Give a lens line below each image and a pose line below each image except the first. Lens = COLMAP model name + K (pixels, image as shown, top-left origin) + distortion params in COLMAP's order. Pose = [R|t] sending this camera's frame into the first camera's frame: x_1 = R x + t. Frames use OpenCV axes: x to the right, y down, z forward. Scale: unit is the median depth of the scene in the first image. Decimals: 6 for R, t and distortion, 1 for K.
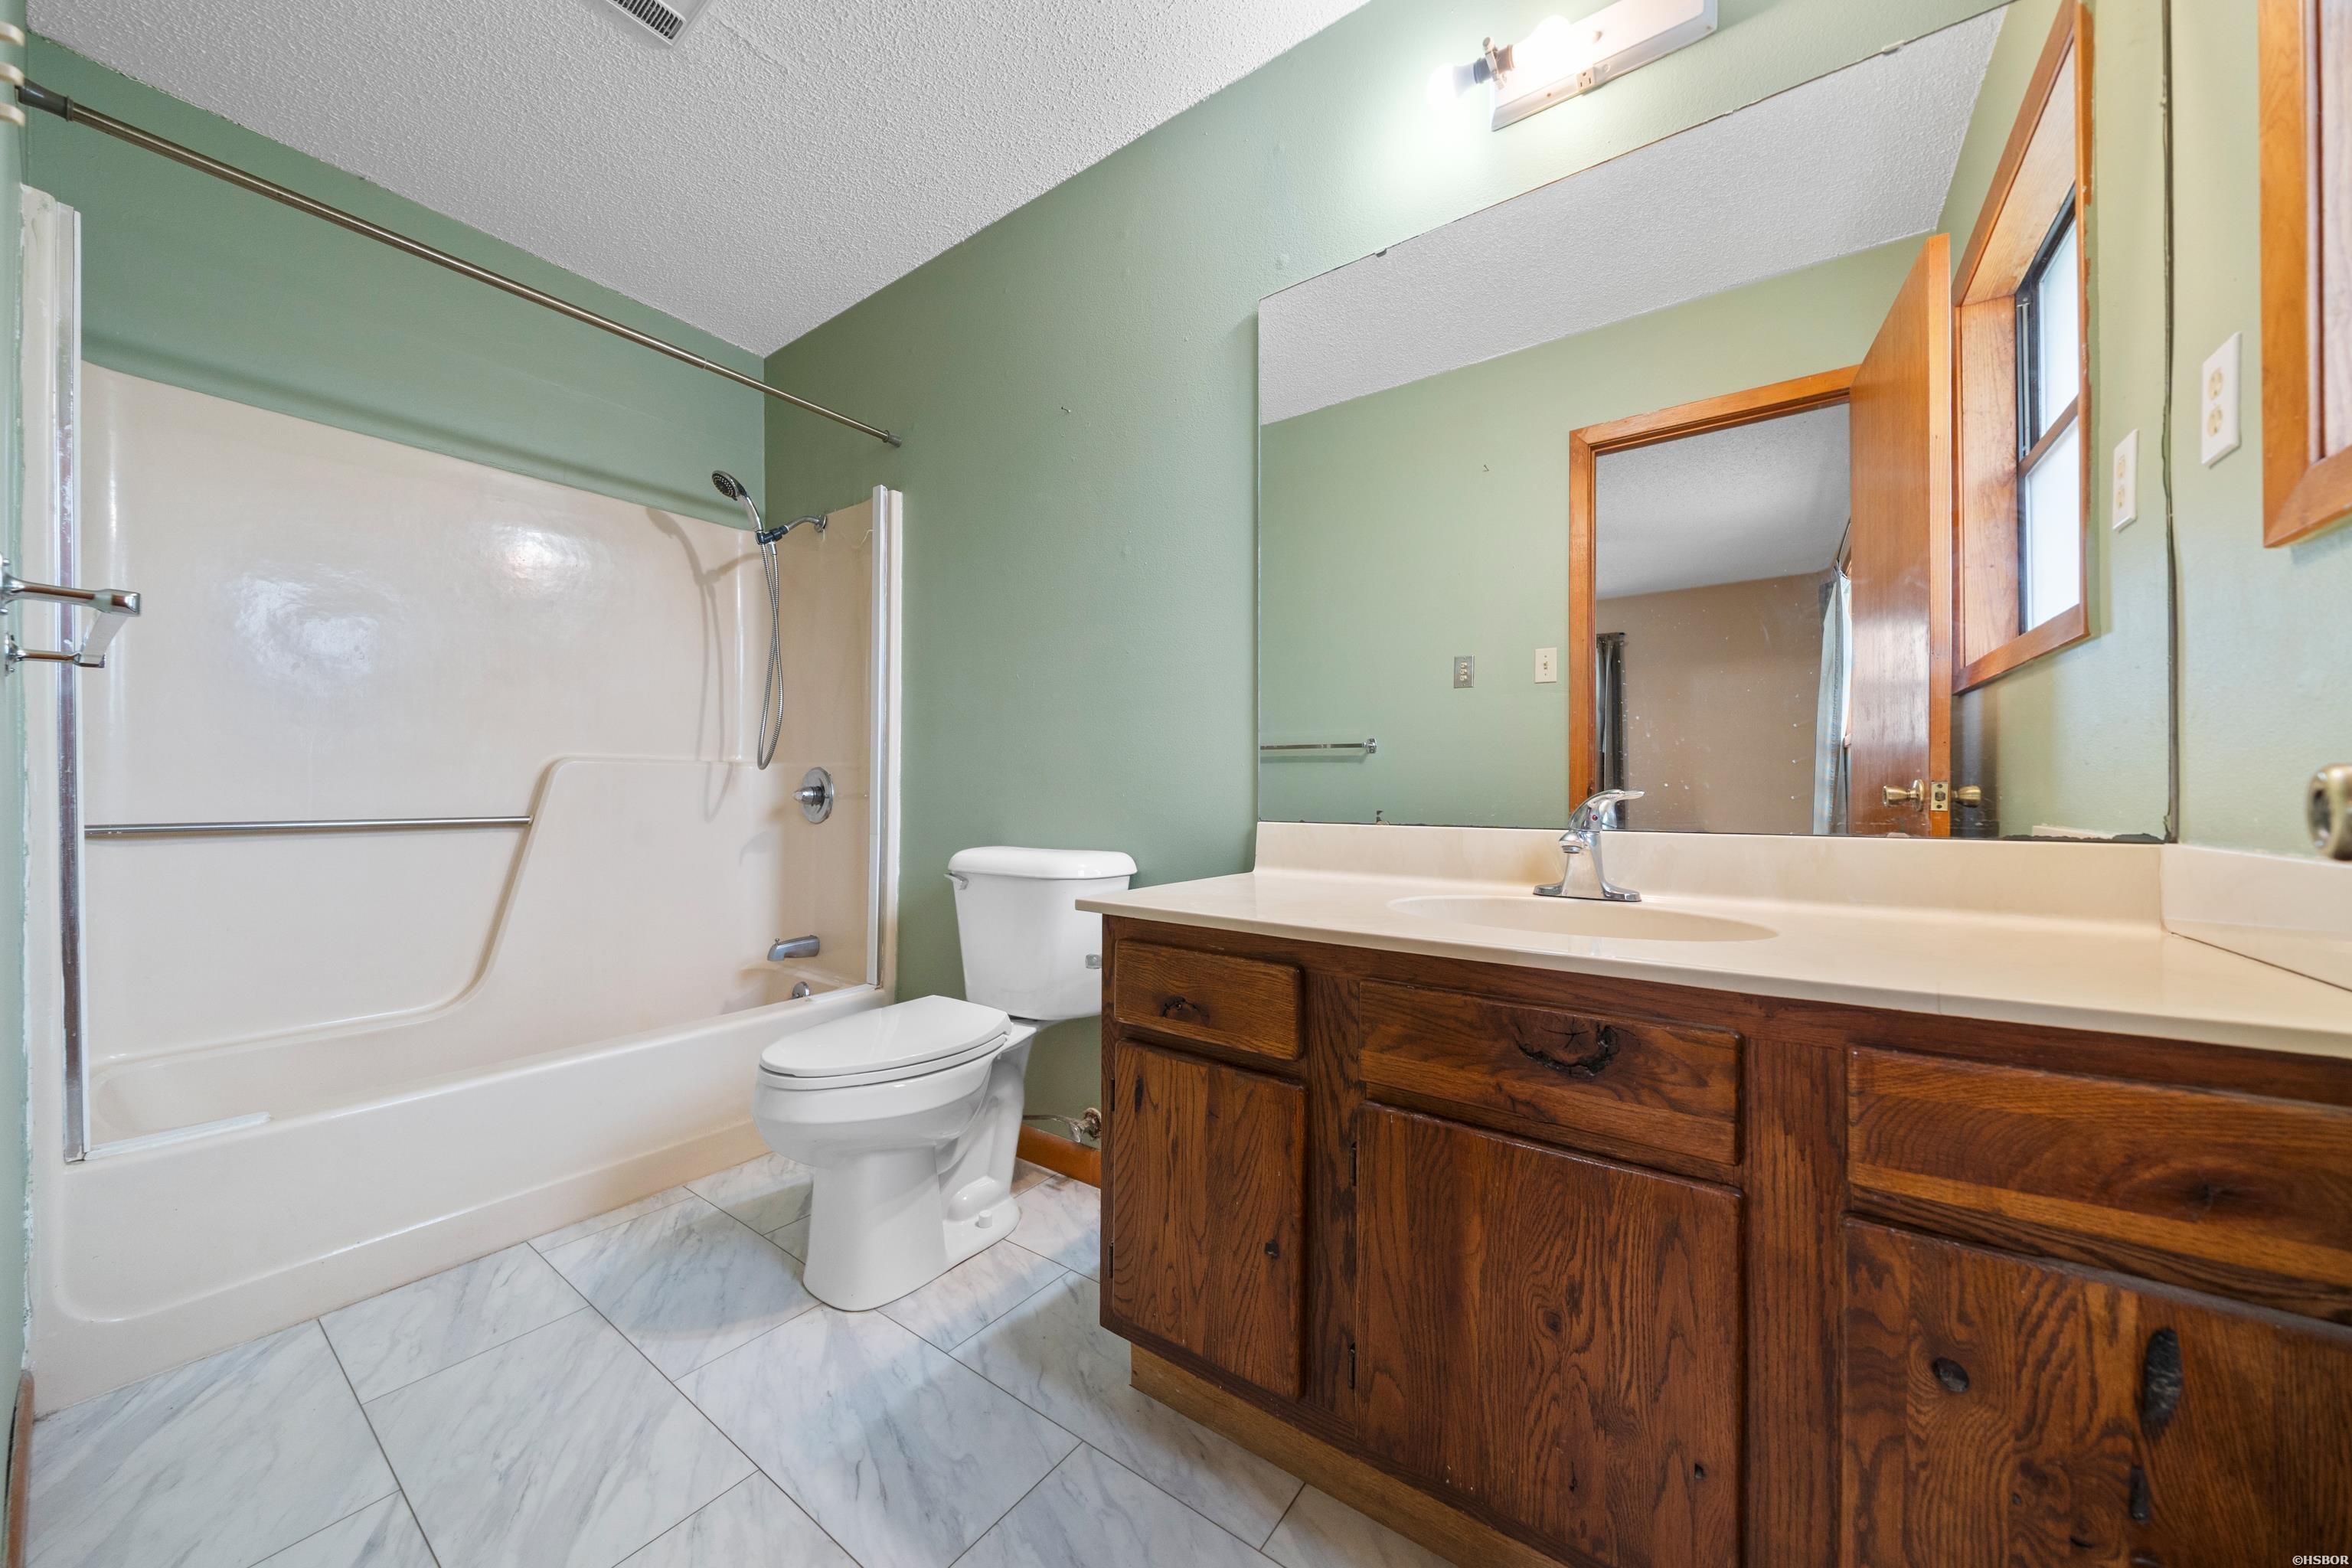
lens RADIAL K [[820.4, 0, 1188.4], [0, 820.4, 794.6], [0, 0, 1]] dist [-0.005886, -0.000139]
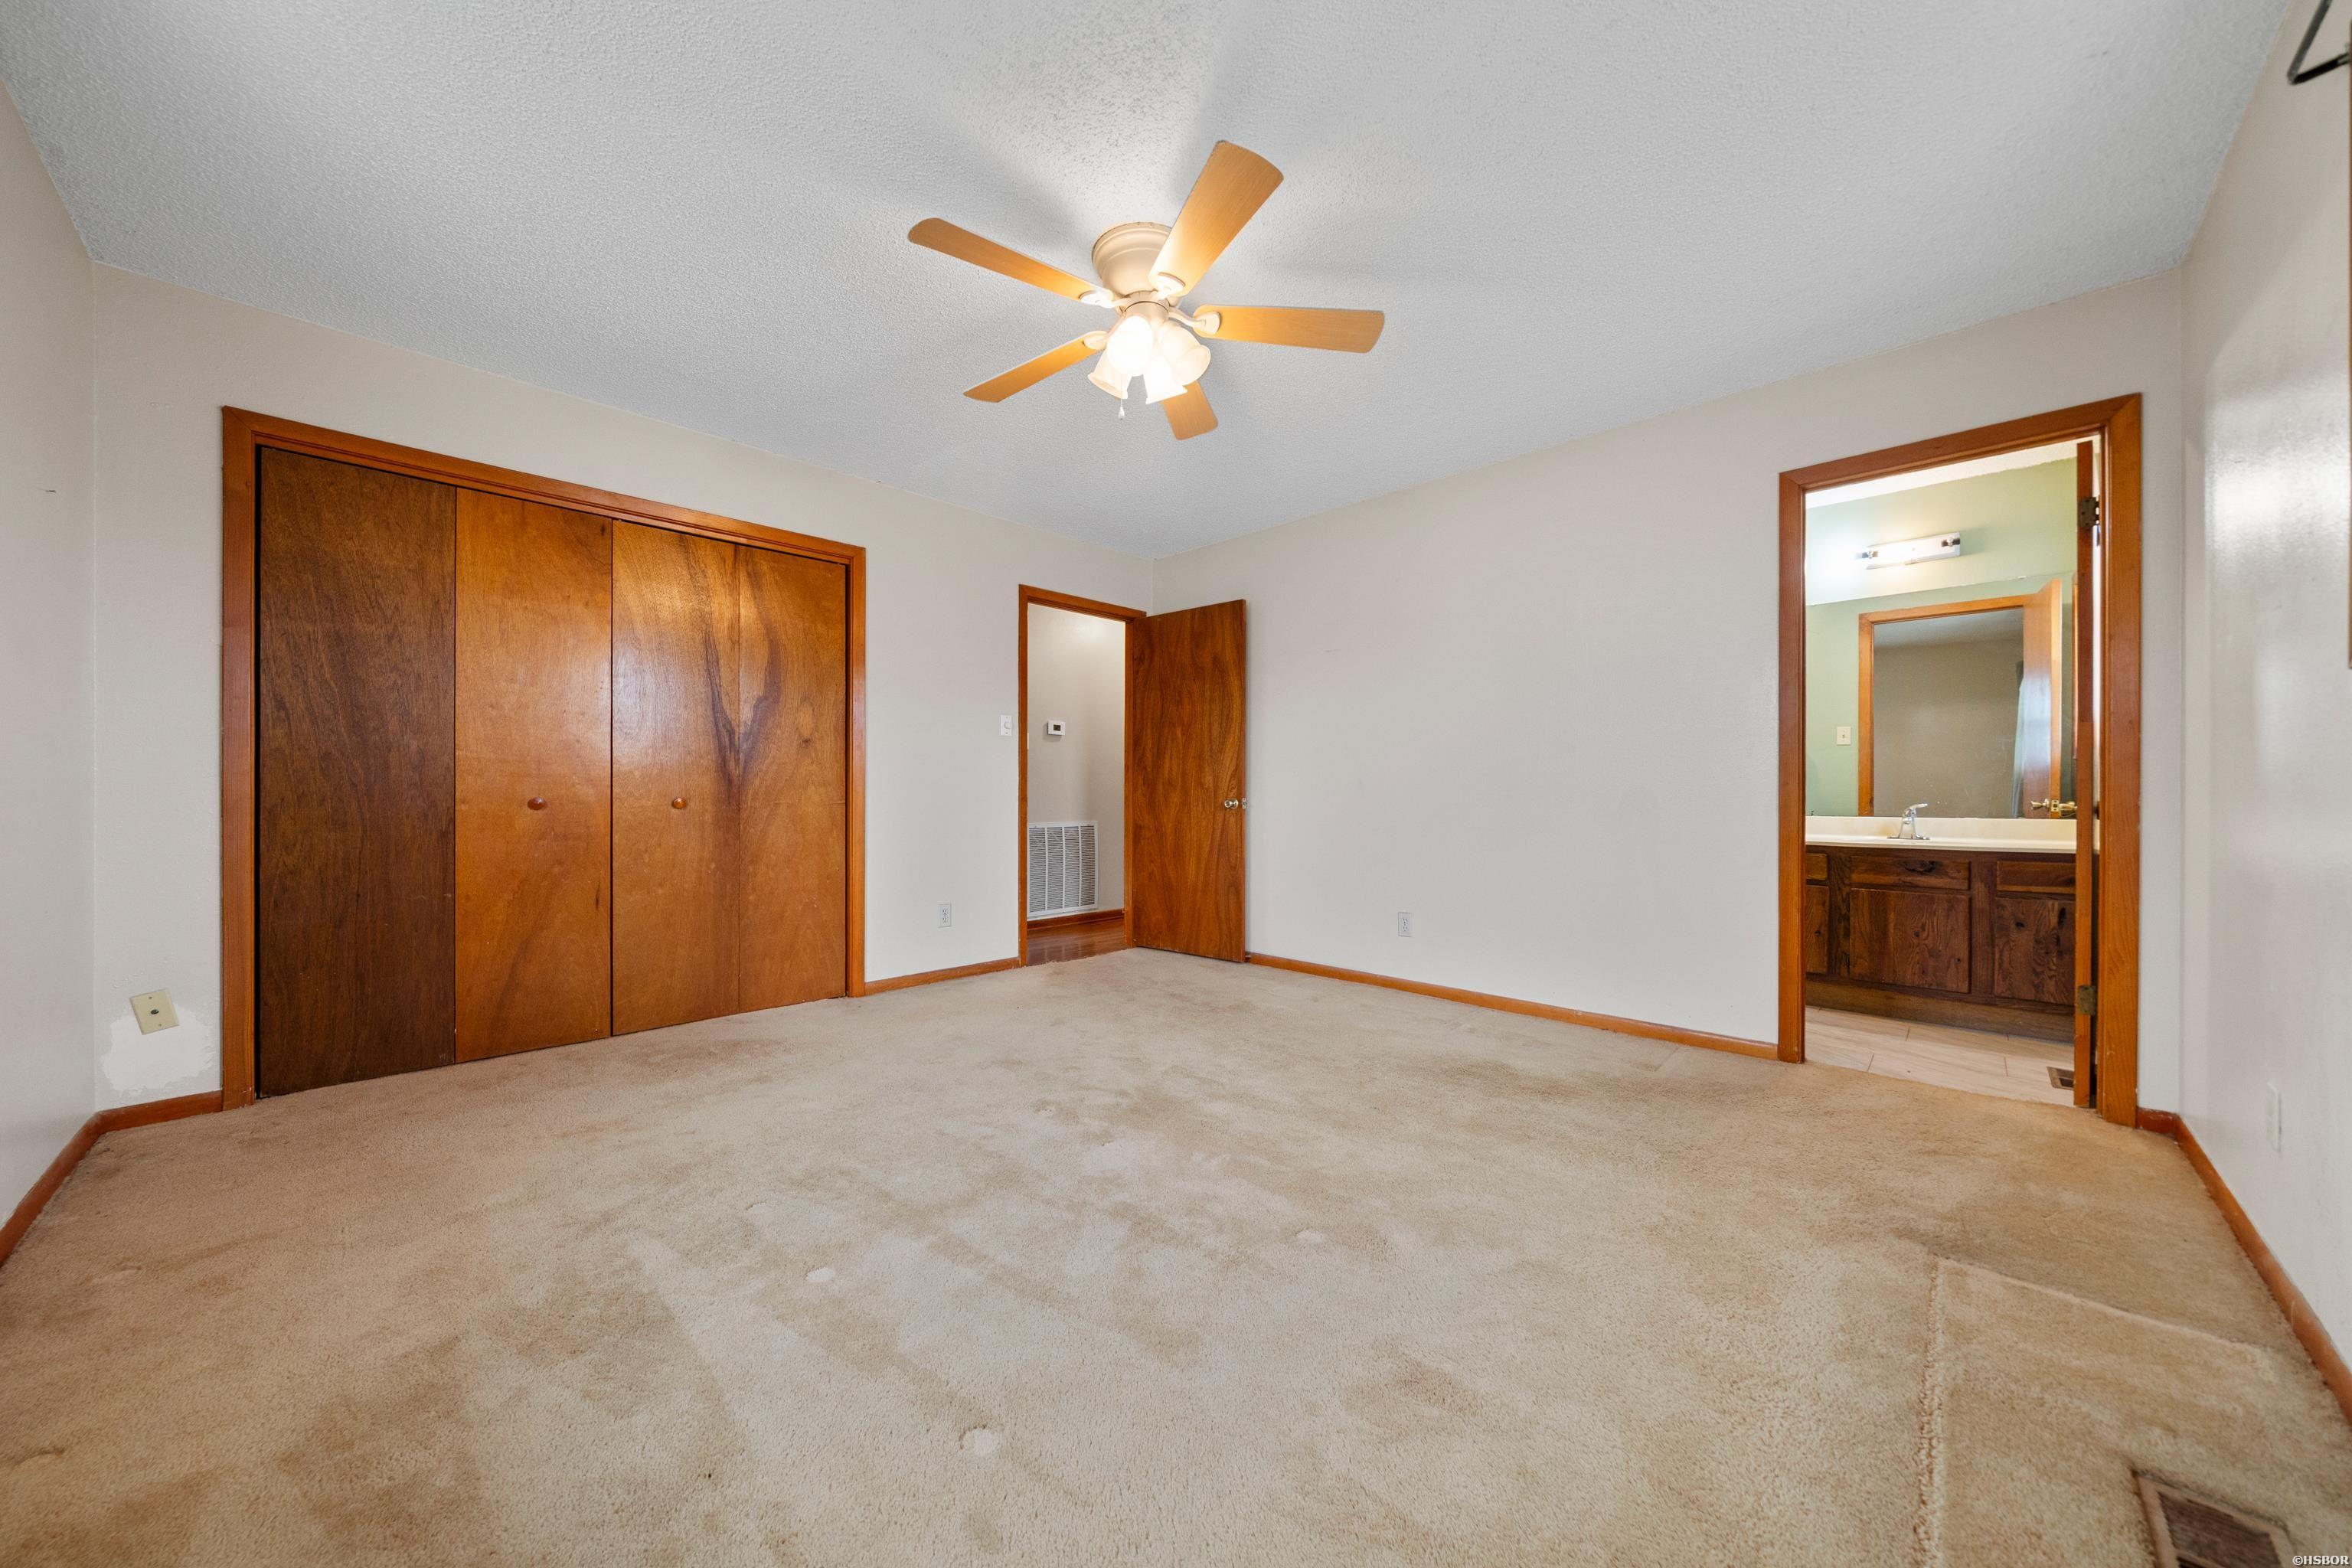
lens RADIAL K [[816.5, 0, 1189.9], [0, 816.5, 803.6], [0, 0, 1]] dist [-0.002898, 0.000129]
pose [[0.988334, -0.001497, -0.152296, -2.727004], [0.001619, 0.999998, 0.000672, -0.018035], [0.152295, -0.000911, 0.988335, -3.863906]]
